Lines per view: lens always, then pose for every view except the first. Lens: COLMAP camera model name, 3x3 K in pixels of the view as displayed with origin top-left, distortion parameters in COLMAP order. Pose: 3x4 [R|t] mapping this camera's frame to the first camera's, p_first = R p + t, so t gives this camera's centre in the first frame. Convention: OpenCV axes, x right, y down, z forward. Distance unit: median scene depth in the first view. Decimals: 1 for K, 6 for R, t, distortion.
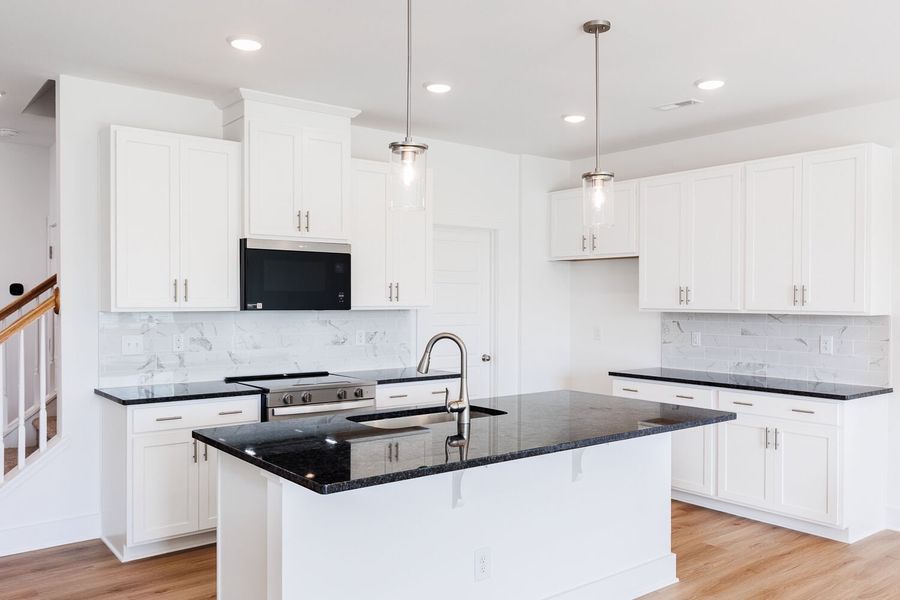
lens RADIAL K [[734.4, 0, 473.3], [0, 734.4, 303.7], [0, 0, 1]] dist [0.003129, -0.001904]
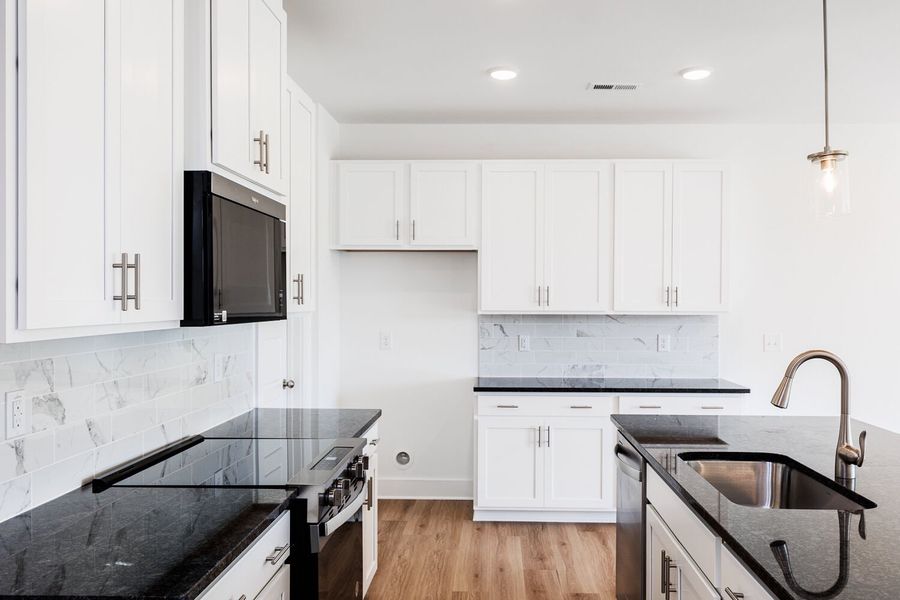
lens RADIAL K [[734.4, 0, 473.3], [0, 734.4, 303.7], [0, 0, 1]] dist [0.003129, -0.001904]
pose [[0.649530, -0.005475, 0.760317, -0.469990], [0.003872, 0.999985, 0.003892, -0.005592], [-0.760326, 0.000416, 0.649541, 0.482417]]
